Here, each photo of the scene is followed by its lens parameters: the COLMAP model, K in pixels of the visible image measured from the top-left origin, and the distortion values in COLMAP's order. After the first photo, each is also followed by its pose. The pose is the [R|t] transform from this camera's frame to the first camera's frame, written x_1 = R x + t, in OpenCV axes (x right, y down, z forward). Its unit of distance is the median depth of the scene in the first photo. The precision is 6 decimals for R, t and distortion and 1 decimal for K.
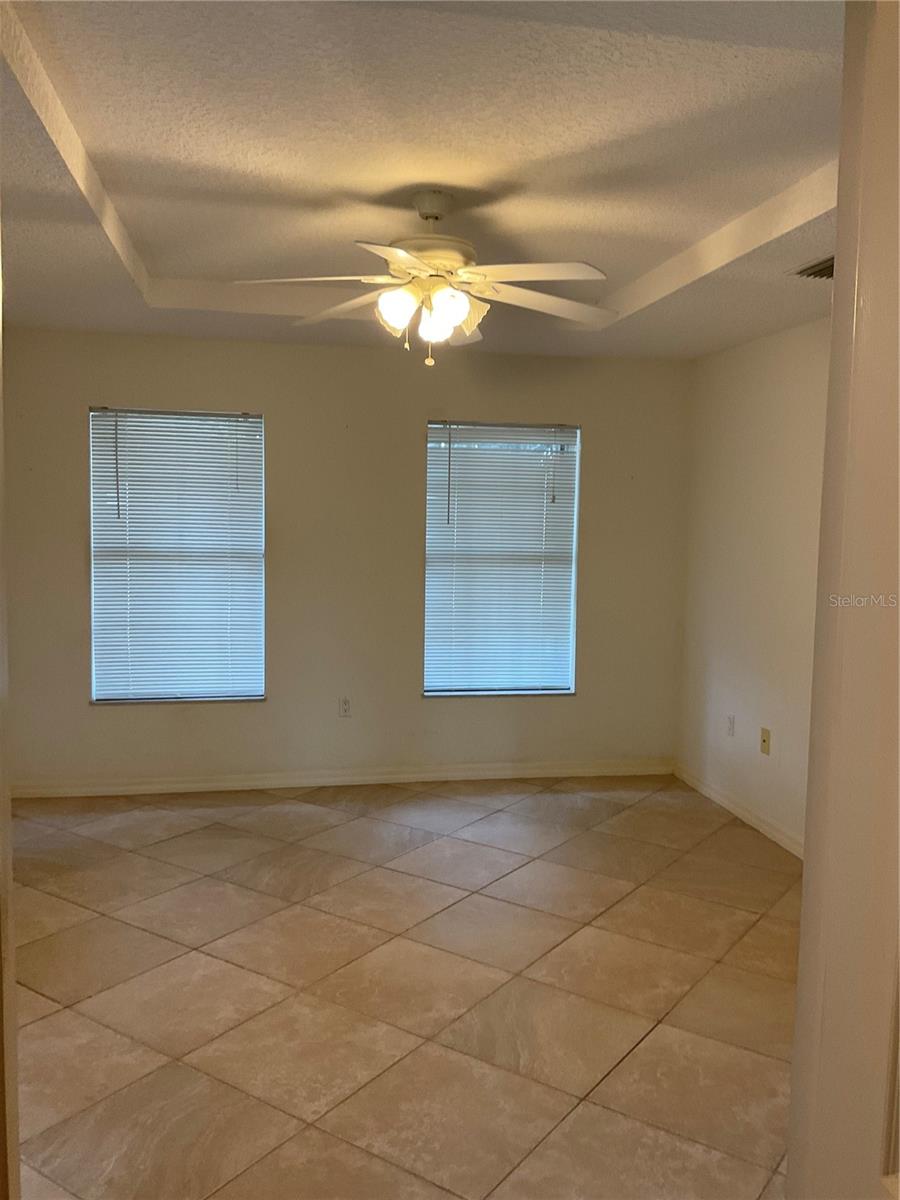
lens RADIAL K [[1008.3, 0, 448.9], [0, 1008.3, 605.5], [0, 0, 1]] dist [0.077721, -0.125240]
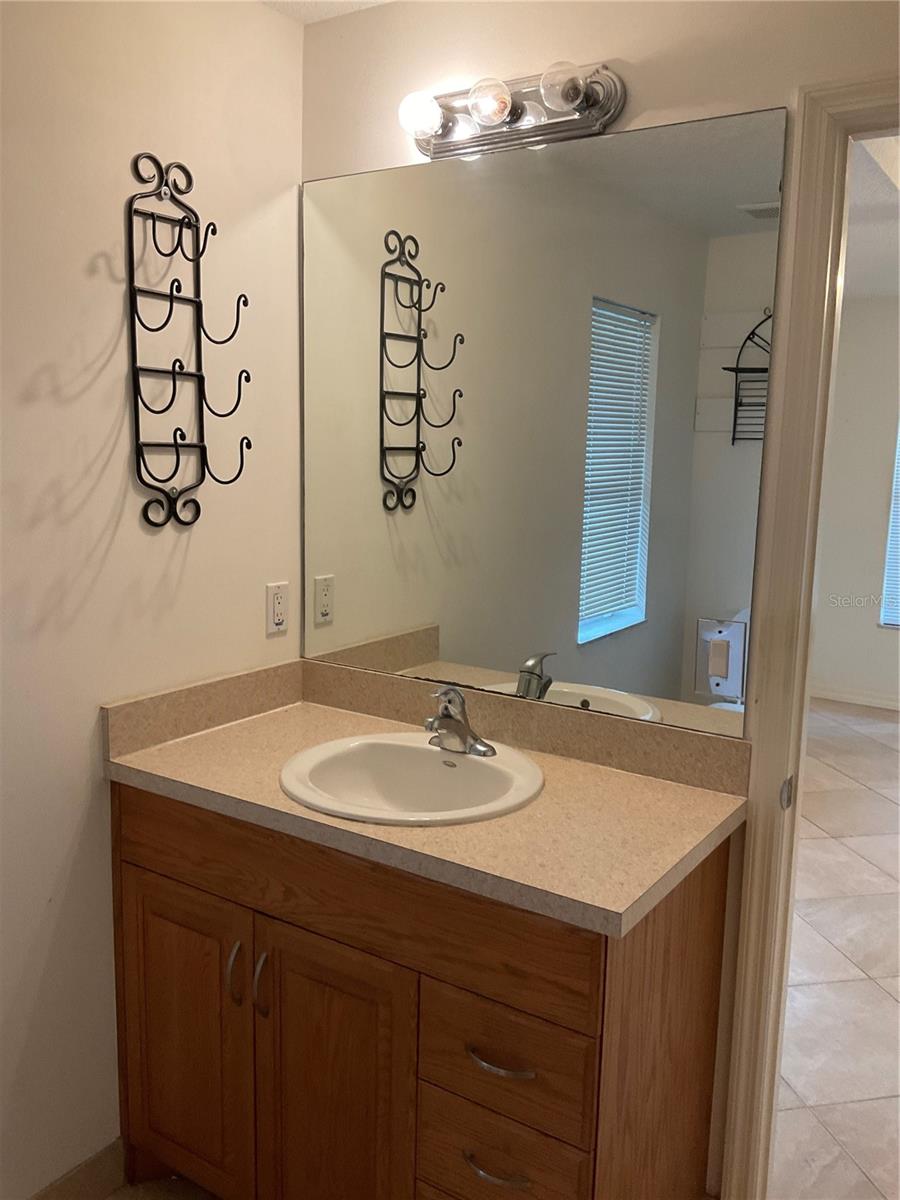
lens RADIAL K [[1008.3, 0, 449.5], [0, 1008.3, 598.8], [0, 0, 1]] dist [0.077721, -0.125240]
pose [[0.726479, 0.101060, -0.679717, 0.077883], [-0.070570, 0.994869, 0.072492, 0.016709], [0.683555, -0.004697, 0.729884, -0.179460]]
